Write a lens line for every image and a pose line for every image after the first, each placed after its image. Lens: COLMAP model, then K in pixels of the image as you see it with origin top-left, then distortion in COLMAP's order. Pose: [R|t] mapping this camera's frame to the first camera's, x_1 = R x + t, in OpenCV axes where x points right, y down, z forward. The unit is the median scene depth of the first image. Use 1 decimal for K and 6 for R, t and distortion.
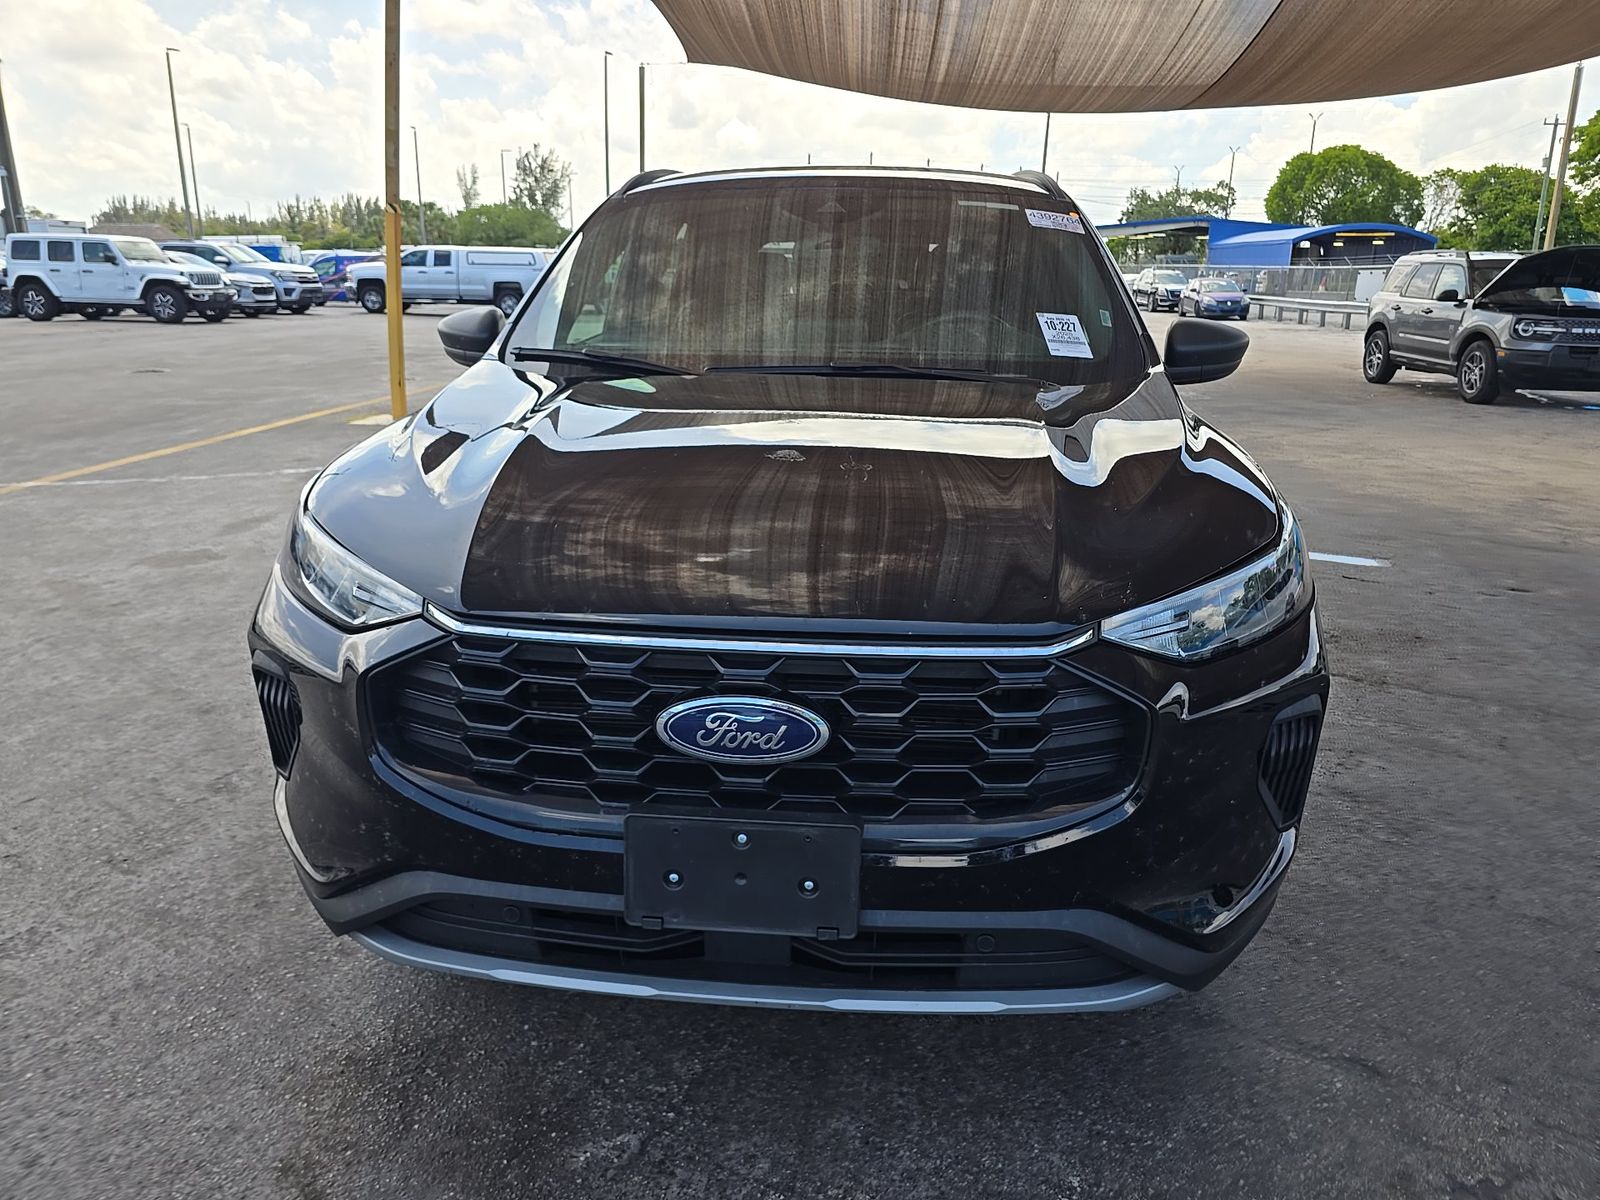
lens RADIAL K [[1086.2, 0, 802.0], [0, 1086.2, 604.3], [0, 0, 1]] dist [0.036132, -0.031220]
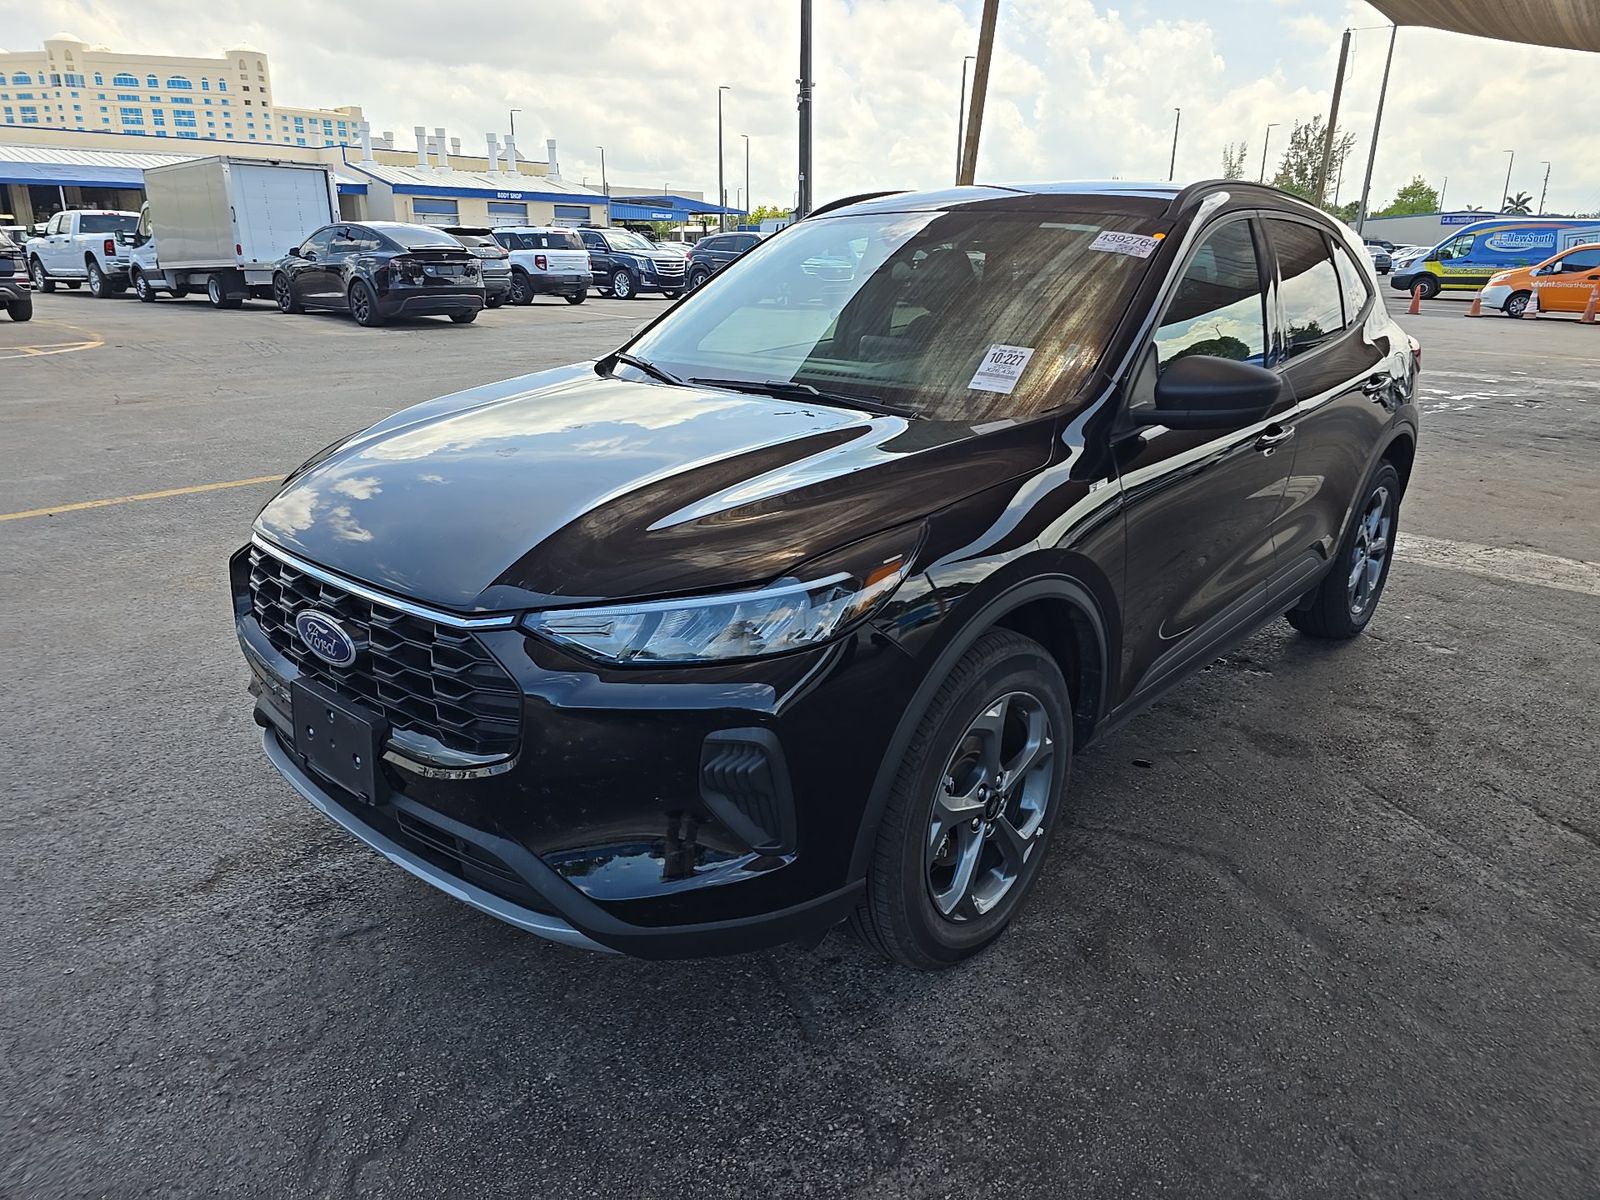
lens RADIAL K [[1086.2, 0, 805.3], [0, 1086.2, 599.0], [0, 0, 1]] dist [0.036132, -0.031220]
pose [[0.802502, 0.179908, -0.568880, 0.151095], [-0.173163, 0.982647, 0.066486, -0.016665], [0.570969, 0.045154, 0.819729, 0.022061]]
